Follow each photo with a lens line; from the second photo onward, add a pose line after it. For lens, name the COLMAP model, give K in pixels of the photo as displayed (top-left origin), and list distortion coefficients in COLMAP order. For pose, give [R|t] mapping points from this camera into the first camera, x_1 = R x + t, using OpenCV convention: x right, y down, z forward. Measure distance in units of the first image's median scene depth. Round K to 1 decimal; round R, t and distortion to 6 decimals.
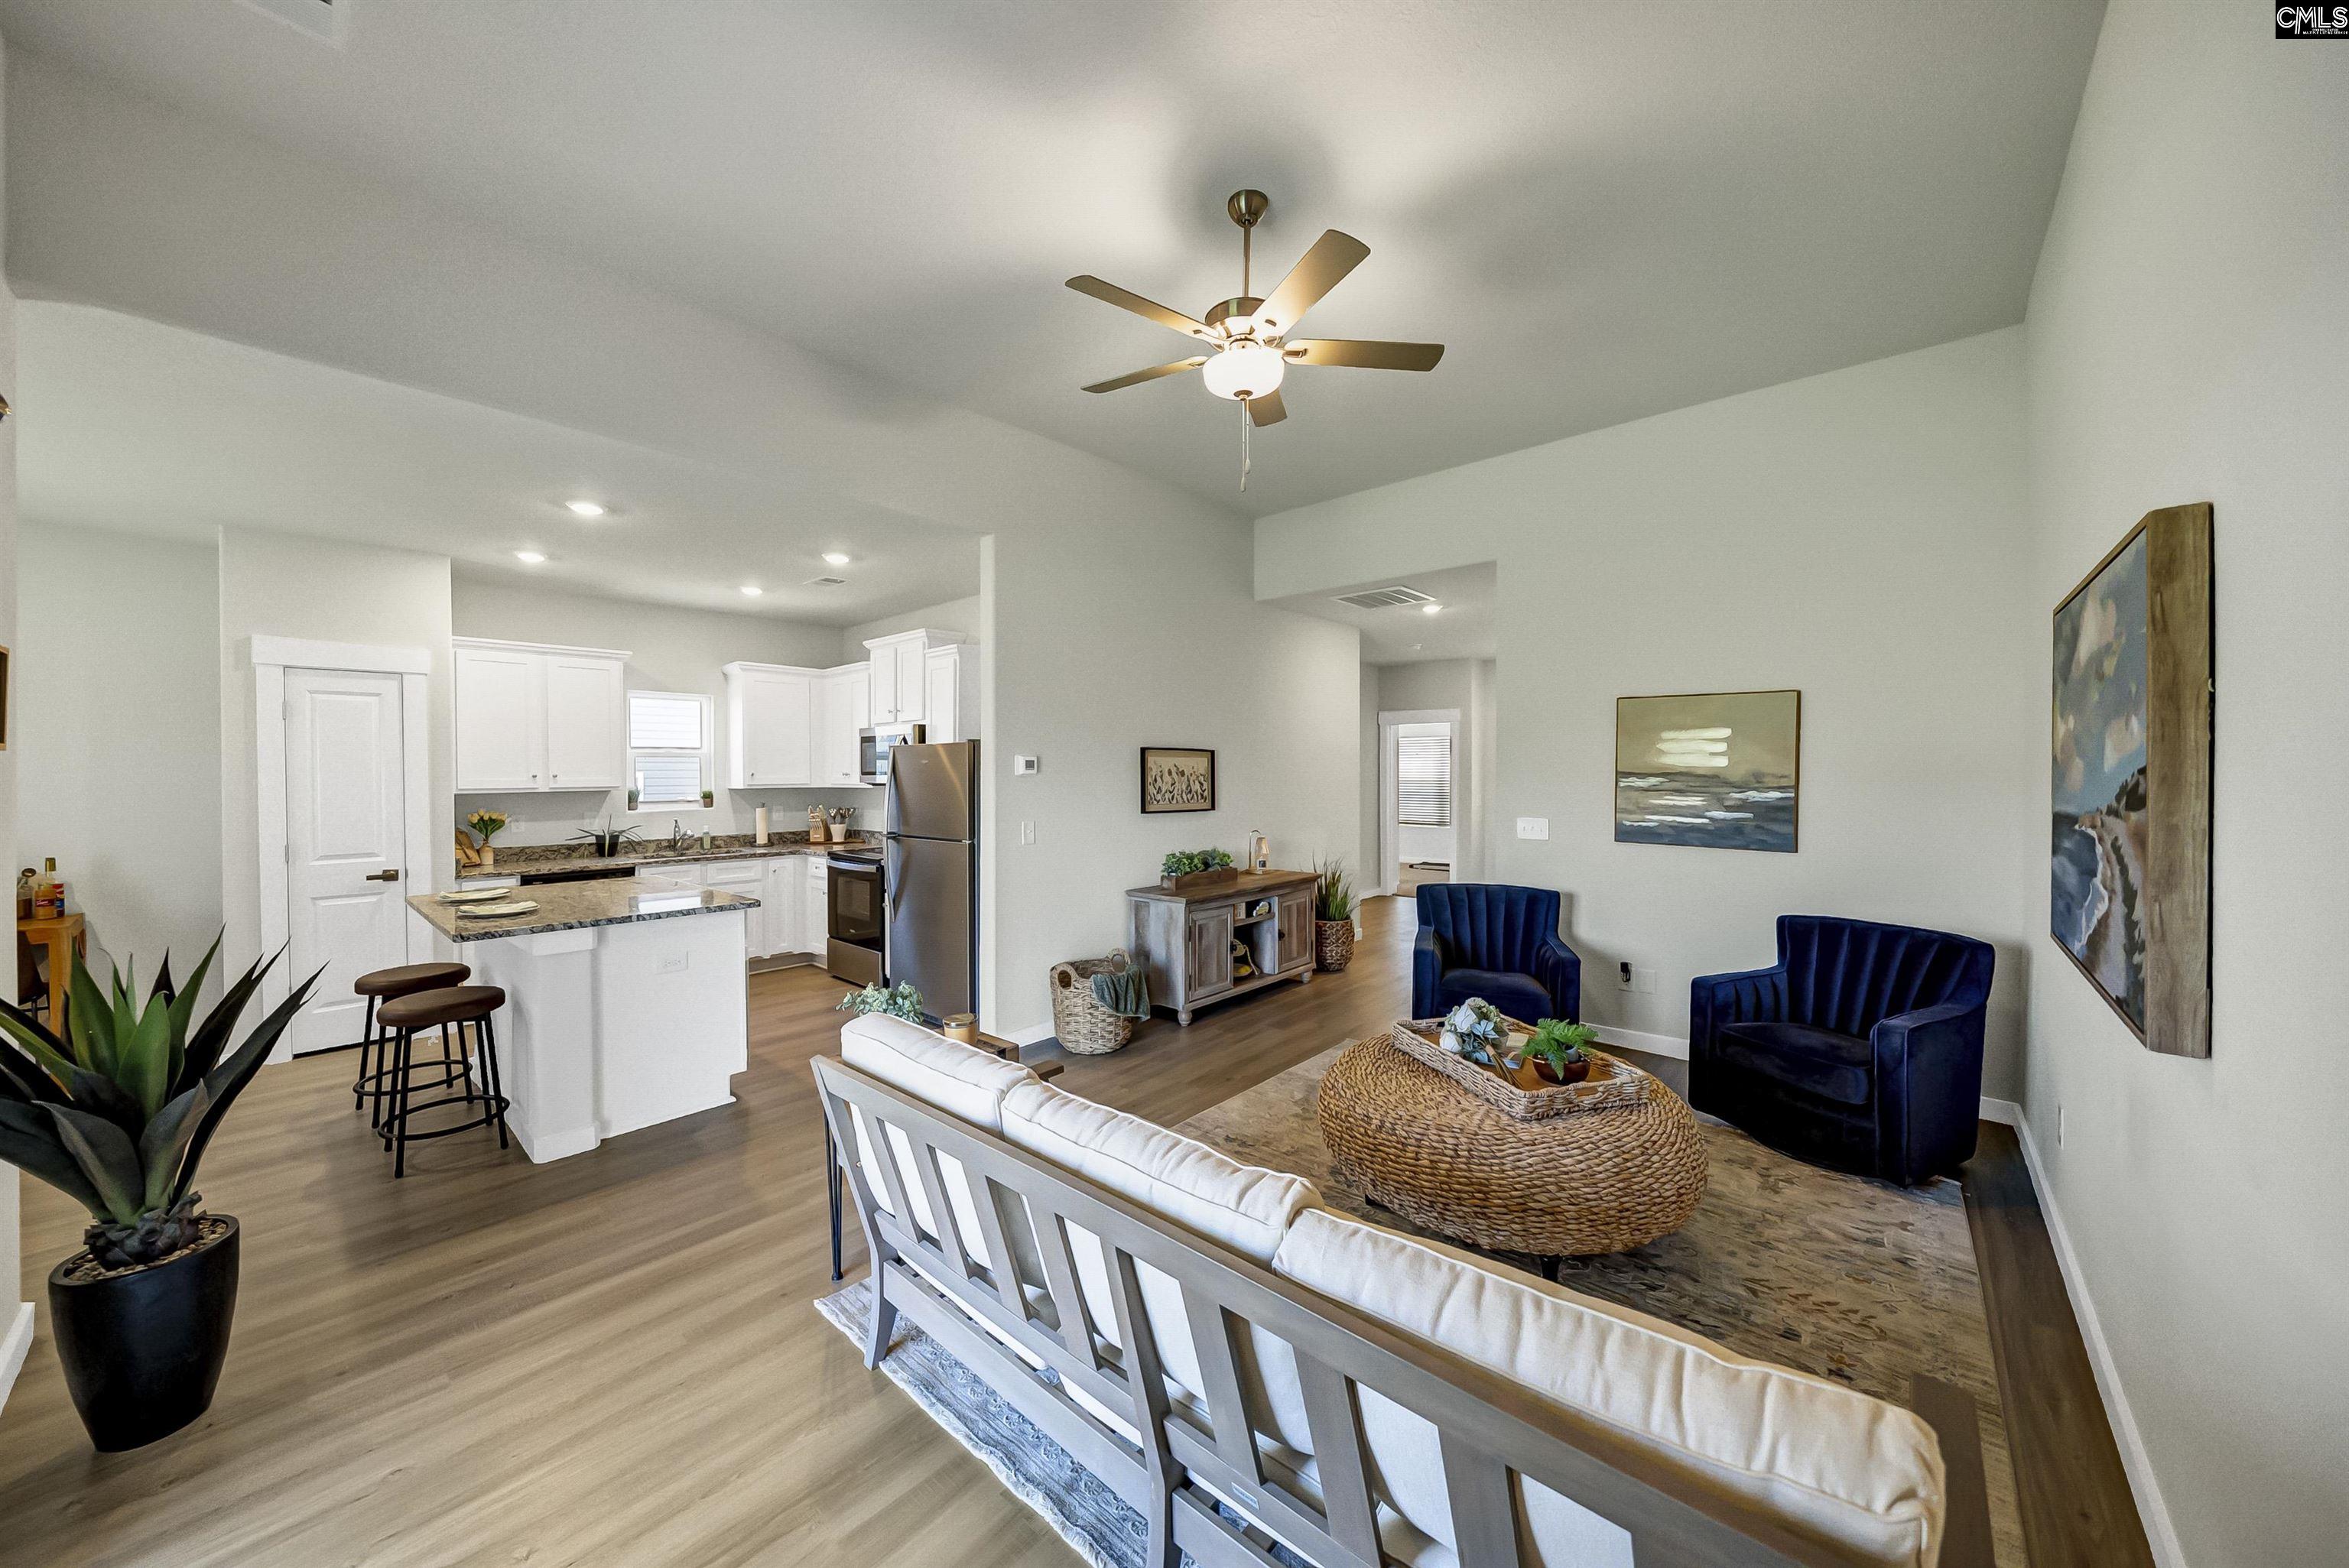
lens RADIAL K [[816.0, 0, 1099.2], [0, 816.0, 779.2], [0, 0, 1]] dist [-0.000033, -0.000026]
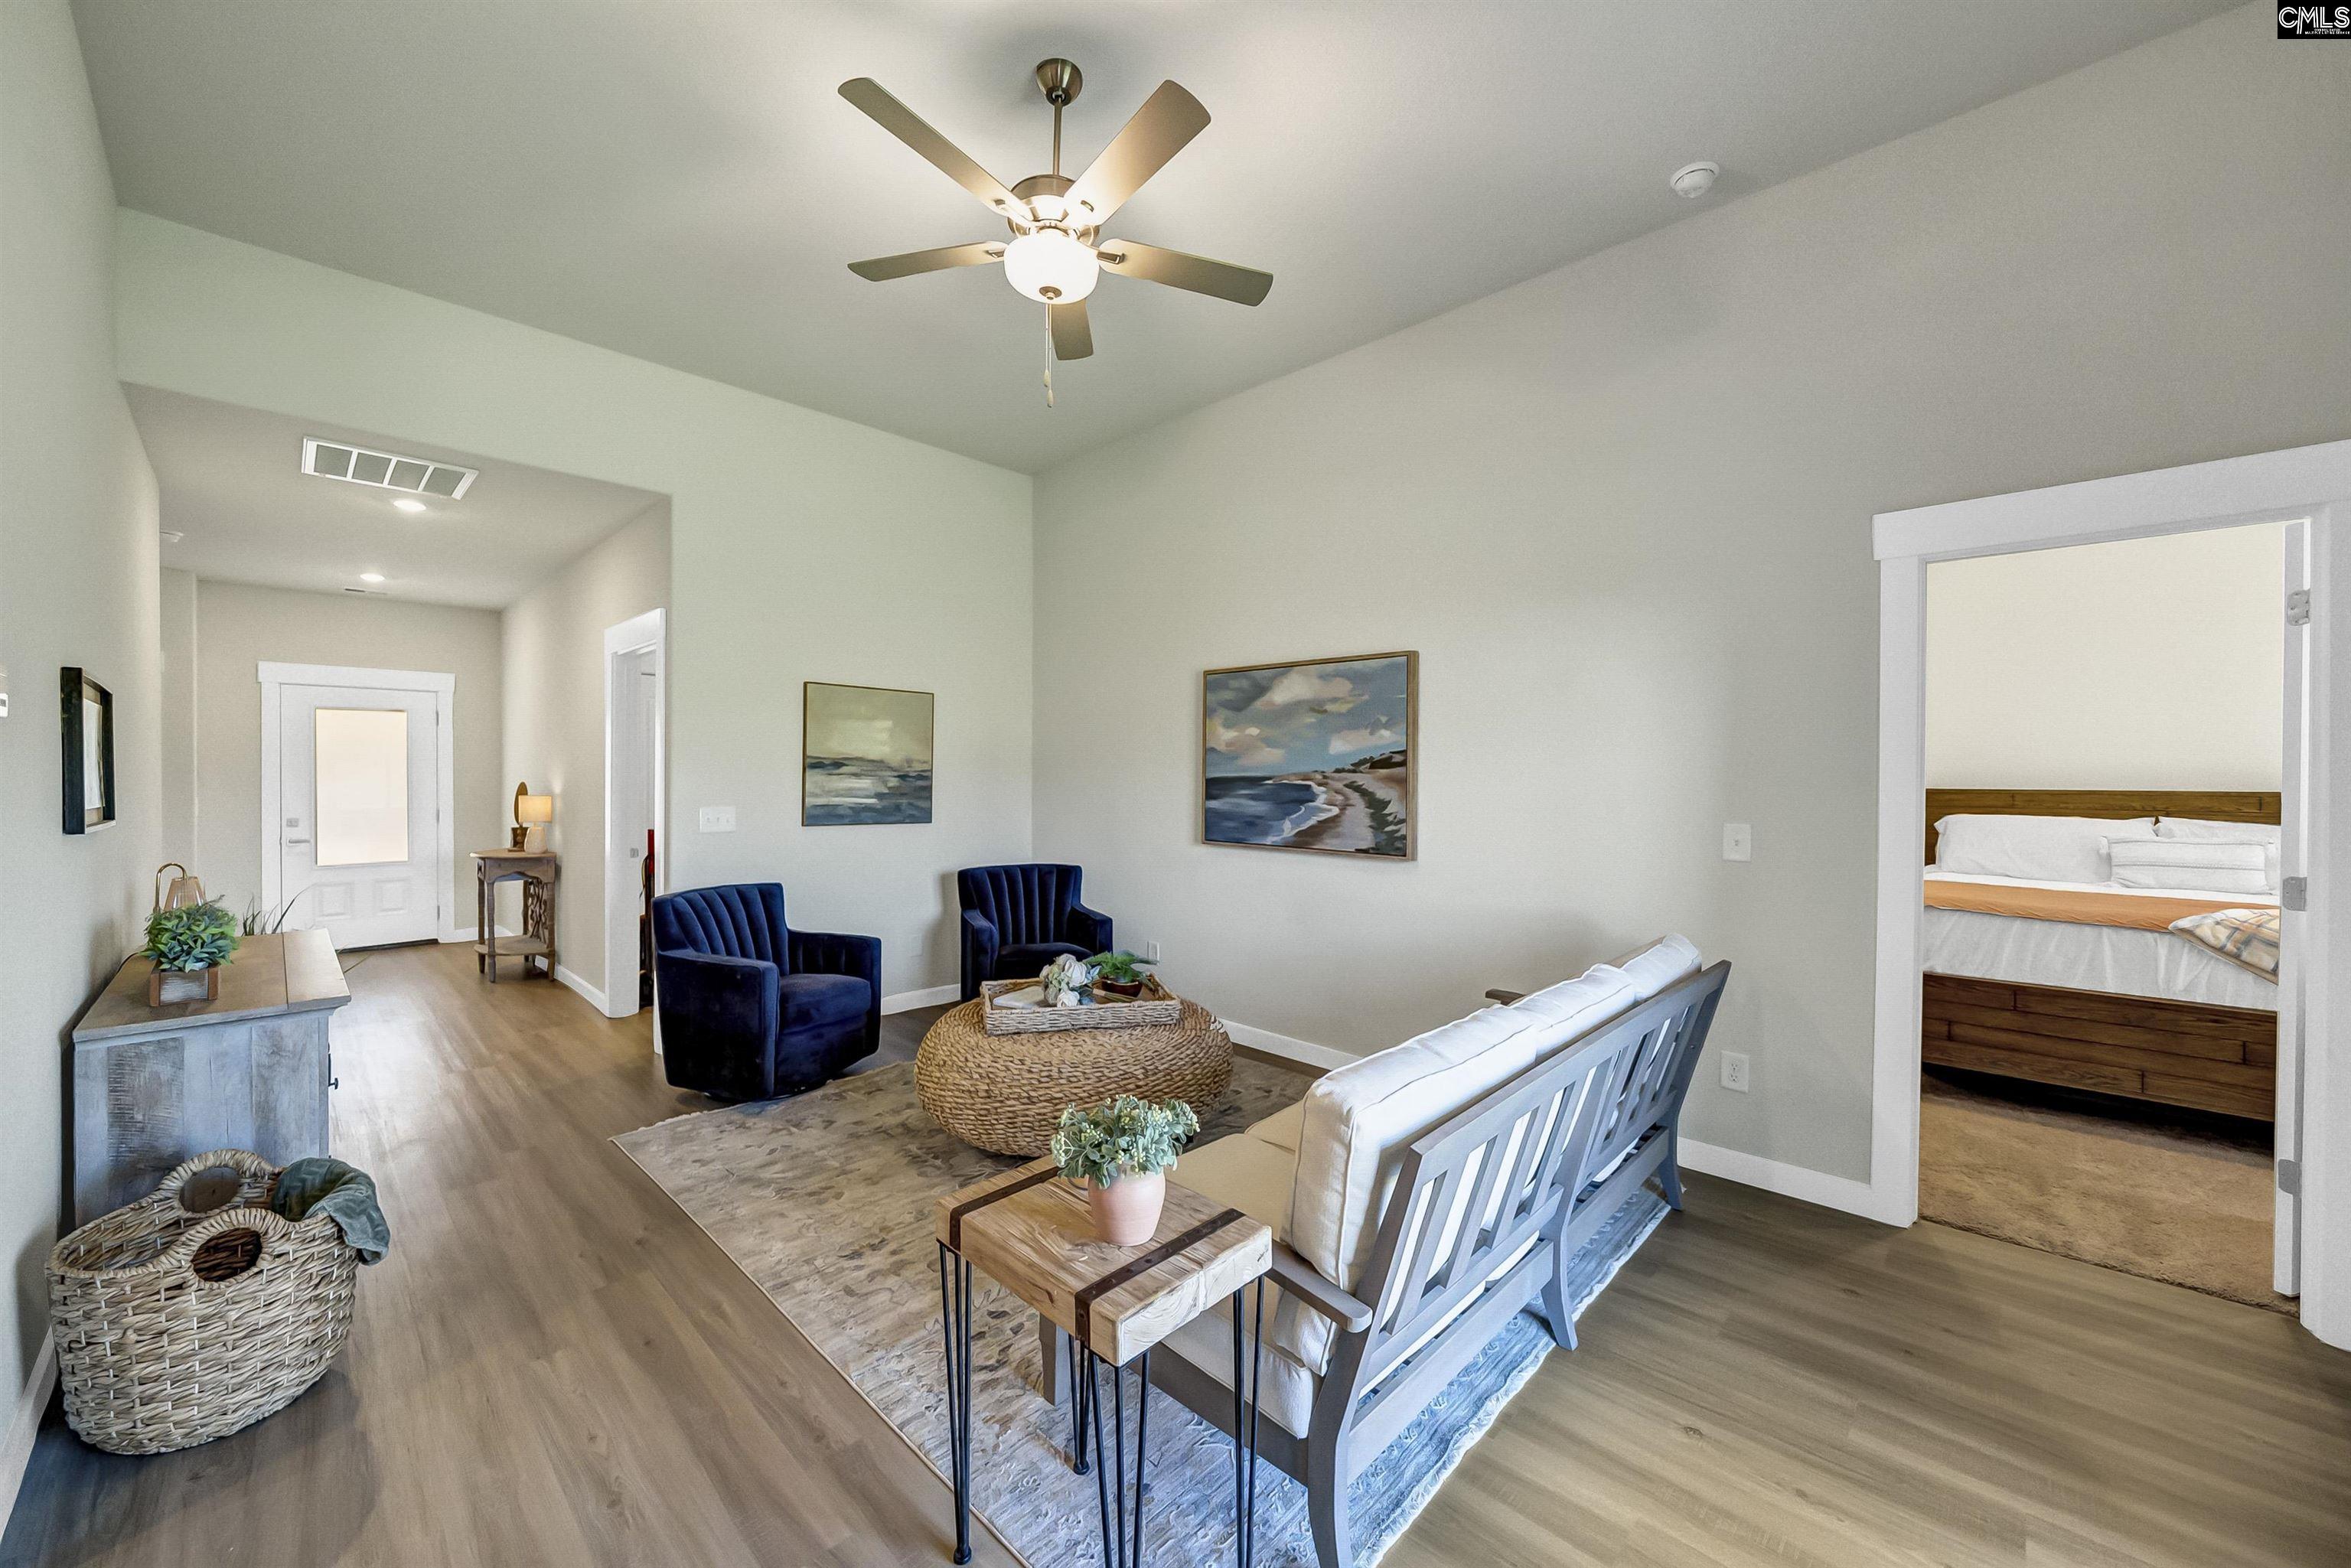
lens RADIAL K [[887.8, 0, 1212.3], [0, 887.8, 781.7], [0, 0, 1]] dist [0.001523, 0.000143]
pose [[-0.027869, -0.003382, 0.999606, -0.421973], [0.006373, 0.999973, 0.003561, 0.019377], [-0.999591, 0.006470, -0.027846, 0.478834]]
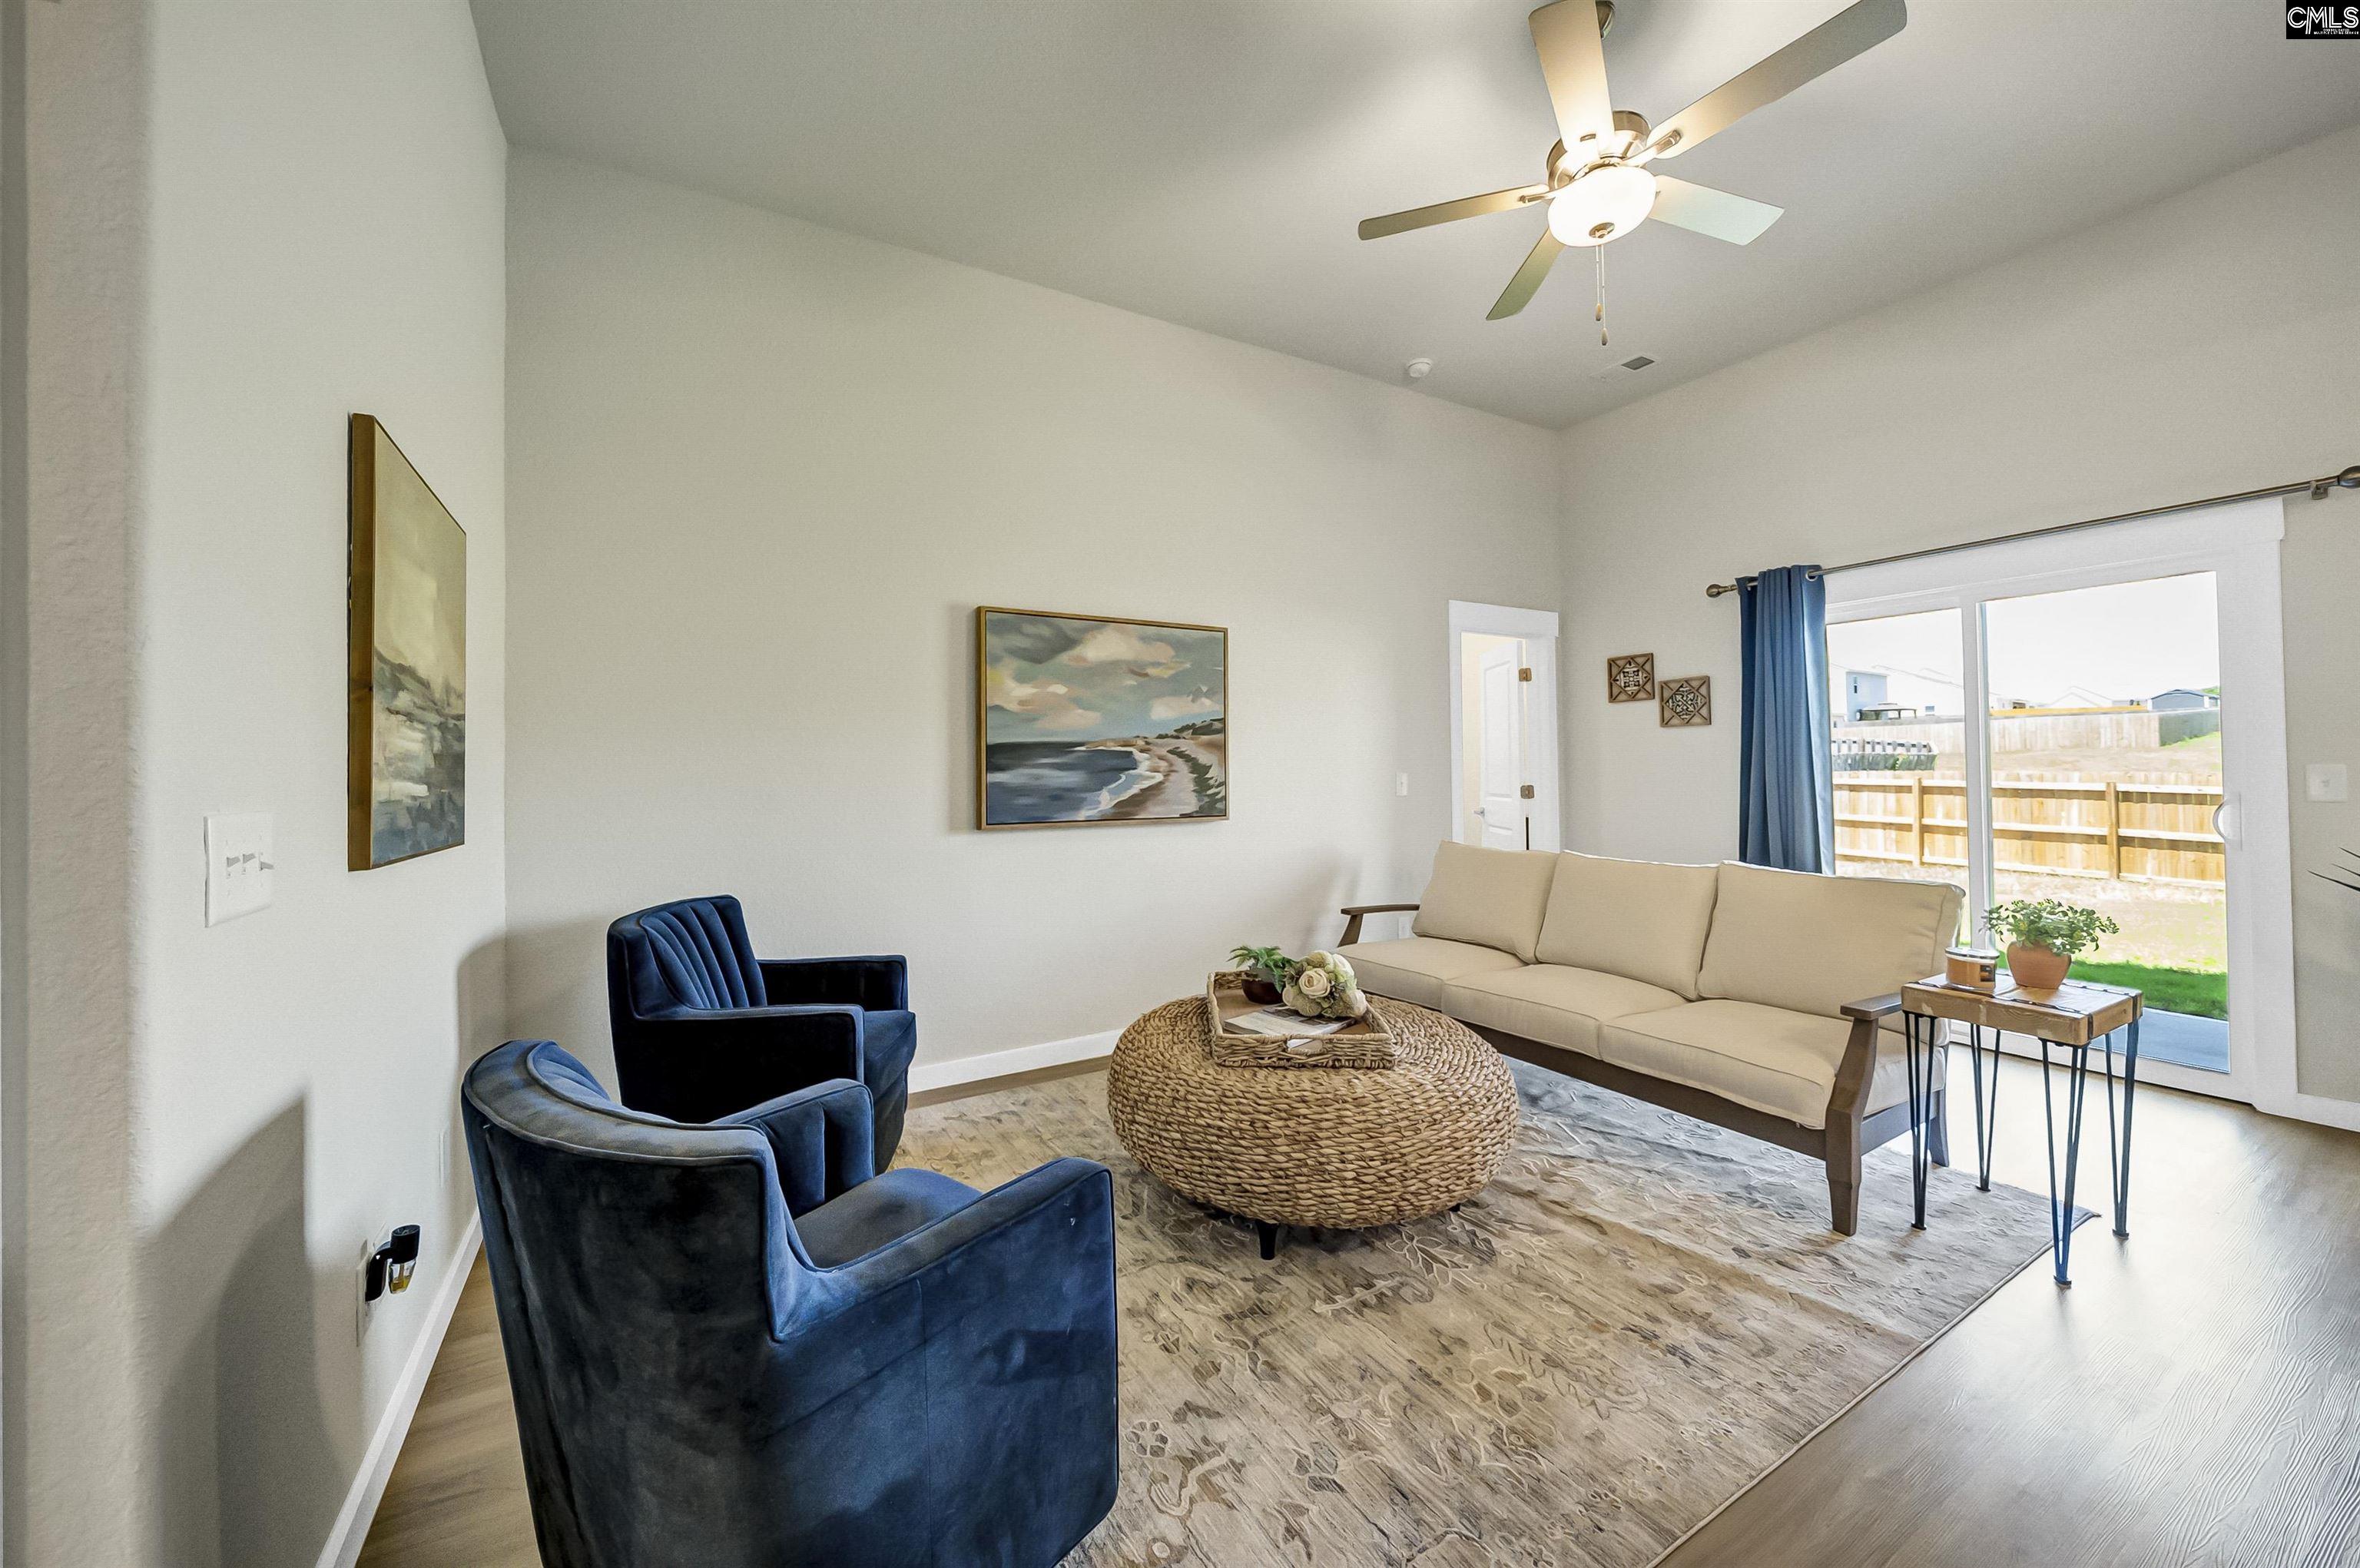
lens RADIAL K [[824.9, 0, 1118.0], [0, 824.9, 769.5], [0, 0, 1]] dist [-0.014462, 0.000363]
pose [[-0.953172, 0.015901, 0.302011, 0.219554], [0.019600, 0.999765, 0.009221, 0.035370], [-0.301794, 0.014709, -0.953260, 1.078479]]
